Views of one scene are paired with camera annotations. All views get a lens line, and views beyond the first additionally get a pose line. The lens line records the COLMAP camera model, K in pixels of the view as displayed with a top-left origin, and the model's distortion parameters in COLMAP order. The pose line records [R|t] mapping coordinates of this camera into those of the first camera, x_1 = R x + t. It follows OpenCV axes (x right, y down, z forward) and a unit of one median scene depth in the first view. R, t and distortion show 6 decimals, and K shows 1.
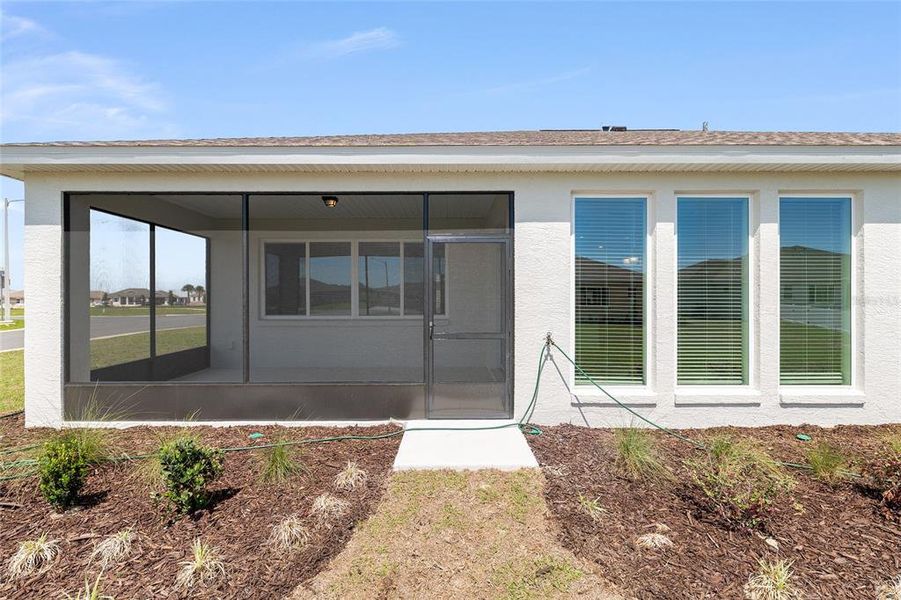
lens RADIAL K [[451.2, 0, 455.6], [0, 451.2, 296.3], [0, 0, 1]] dist [-0.001326, 0.001332]
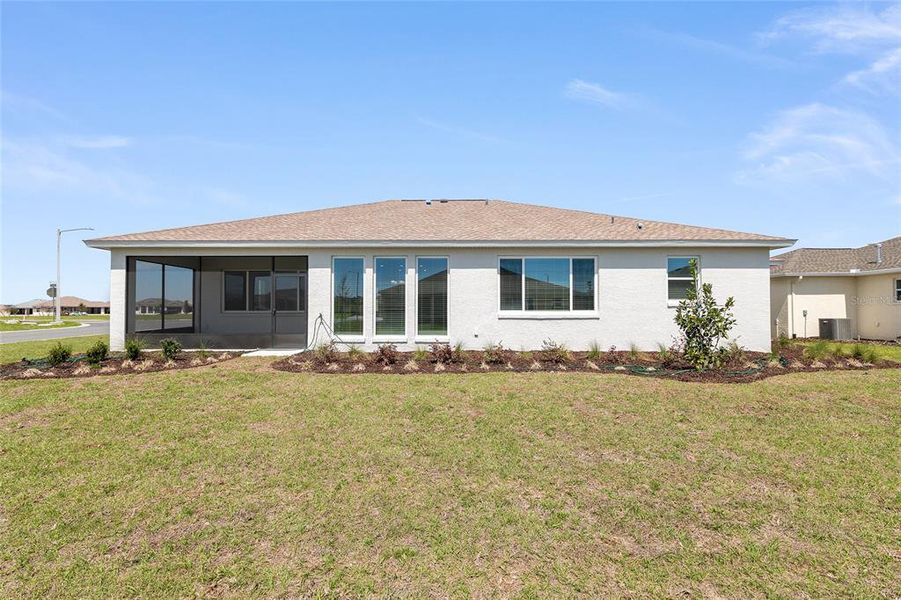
lens RADIAL K [[406.4, 0, 441.0], [0, 406.4, 299.2], [0, 0, 1]] dist [0.000442, -0.001166]
pose [[0.999988, 0.003019, -0.003831, 0.854329], [-0.003087, 0.999833, -0.018033, 0.040589], [0.003776, 0.018045, 0.999830, -1.201602]]
